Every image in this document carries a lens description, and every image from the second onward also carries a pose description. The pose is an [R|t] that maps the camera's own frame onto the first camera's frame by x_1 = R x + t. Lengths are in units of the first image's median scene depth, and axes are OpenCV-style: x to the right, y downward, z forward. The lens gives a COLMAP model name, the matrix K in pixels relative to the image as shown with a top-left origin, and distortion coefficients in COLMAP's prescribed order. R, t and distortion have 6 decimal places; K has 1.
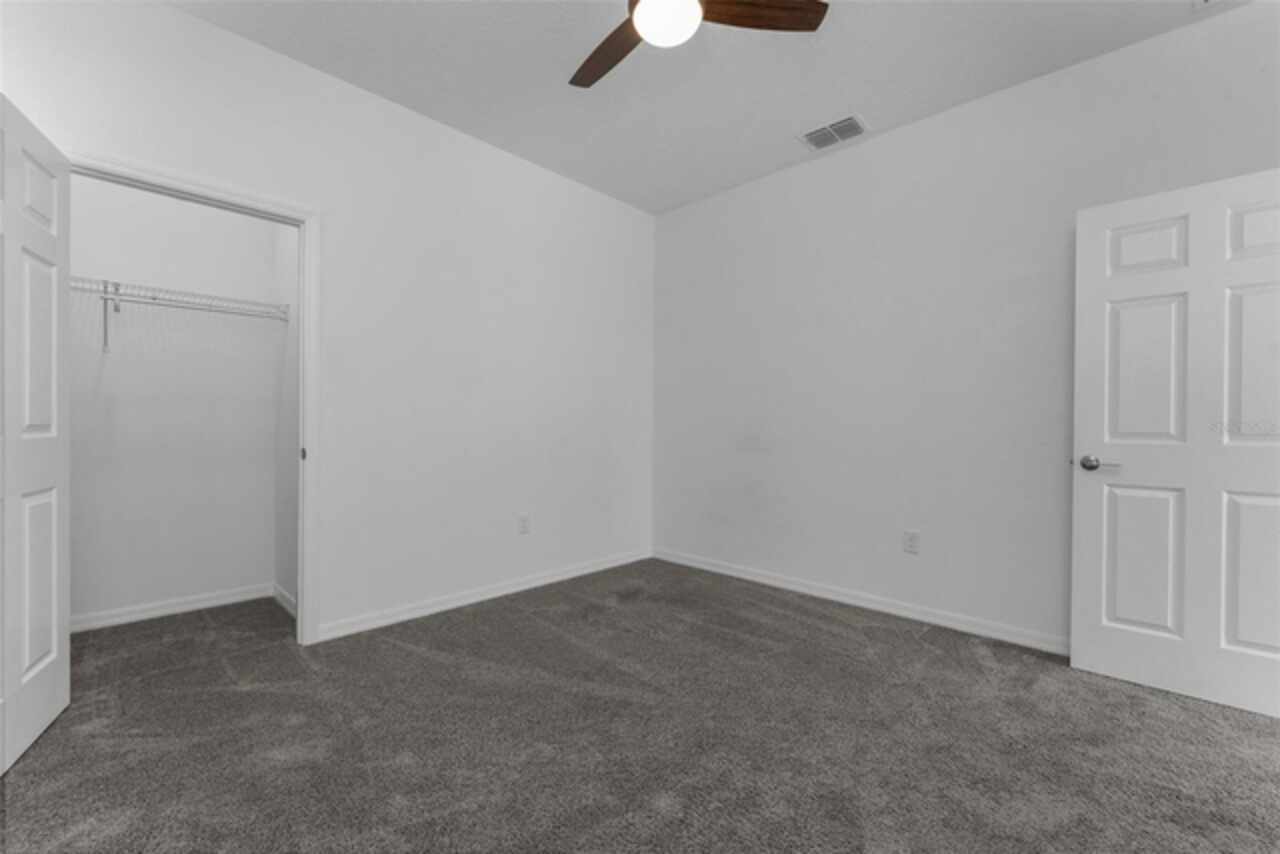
lens RADIAL K [[550.8, 0, 637.2], [0, 550.8, 426.4], [0, 0, 1]] dist [-0.002234, -0.000200]
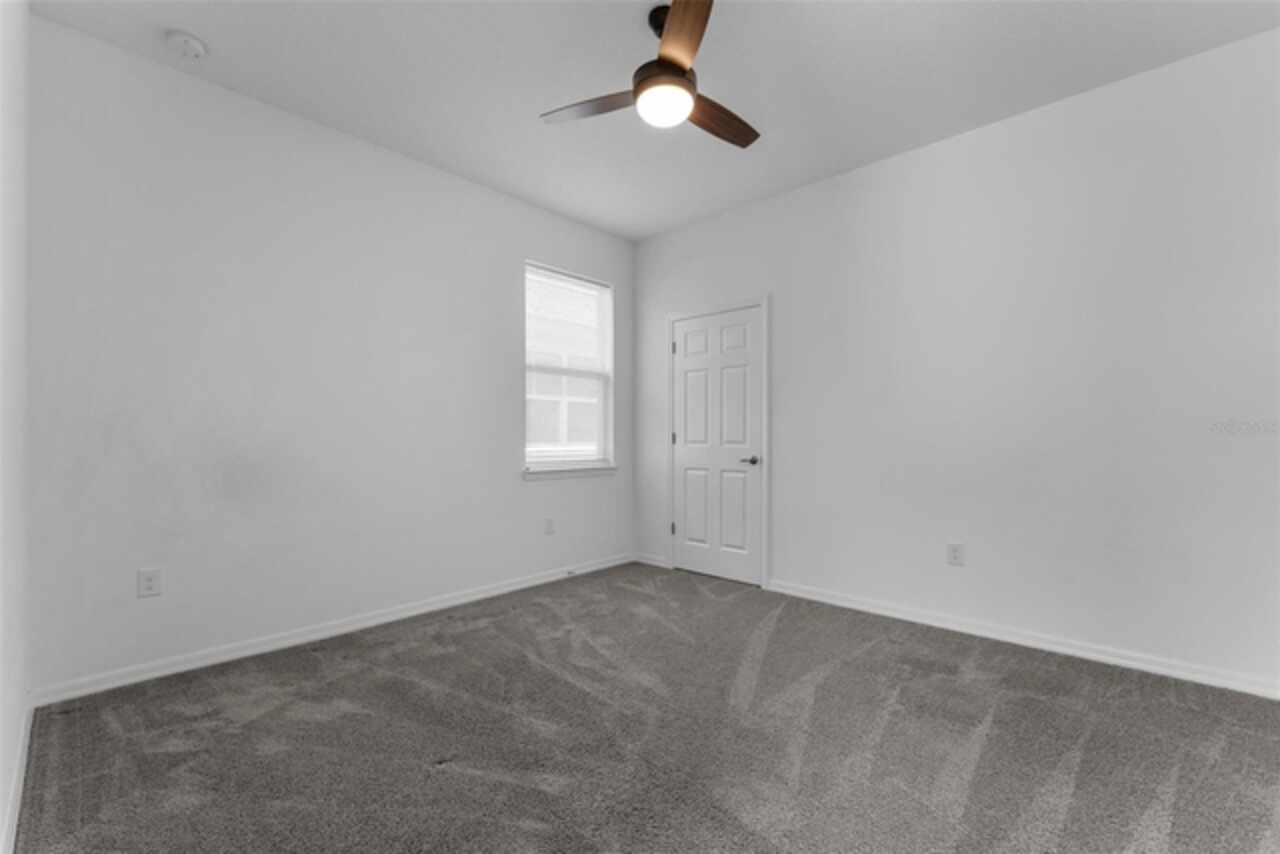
lens RADIAL K [[532.9, 0, 641.5], [0, 532.9, 430.4], [0, 0, 1]] dist [-0.004623, 0.000054]
pose [[0.011960, -0.021969, -0.999687, 0.984999], [-0.005948, 0.999739, -0.022041, 0.003642], [0.999911, 0.006210, 0.011826, 0.761857]]
